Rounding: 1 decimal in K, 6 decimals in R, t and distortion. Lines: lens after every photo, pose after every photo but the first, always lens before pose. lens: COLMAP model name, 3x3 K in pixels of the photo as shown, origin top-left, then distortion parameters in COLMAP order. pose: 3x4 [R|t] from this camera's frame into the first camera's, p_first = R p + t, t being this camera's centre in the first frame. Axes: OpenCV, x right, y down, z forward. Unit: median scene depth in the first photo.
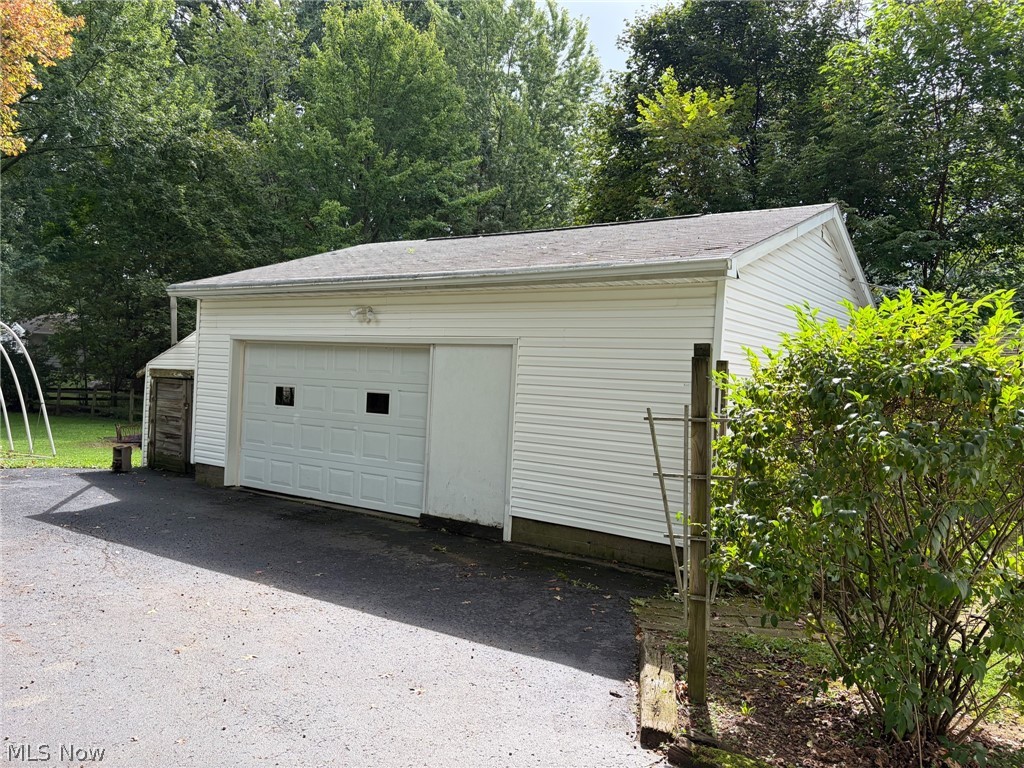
lens RADIAL K [[777.7, 0, 512.0], [0, 777.7, 384.0], [0, 0, 1]] dist [0.003188, 0.000535]
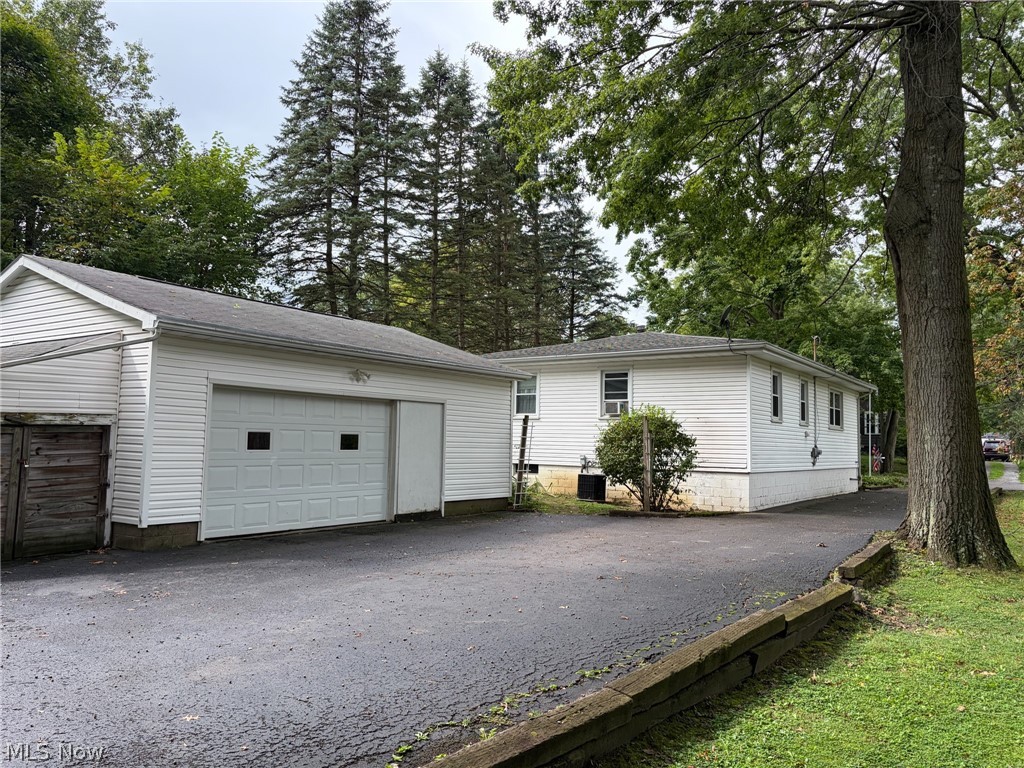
lens RADIAL K [[777.7, 0, 512.0], [0, 777.7, 384.0], [0, 0, 1]] dist [0.003188, 0.000535]
pose [[0.007361, 0.006185, 0.999954, -1.488517], [-0.043200, 0.999049, -0.005862, -0.077378], [-0.999039, -0.043155, 0.007621, 0.719027]]
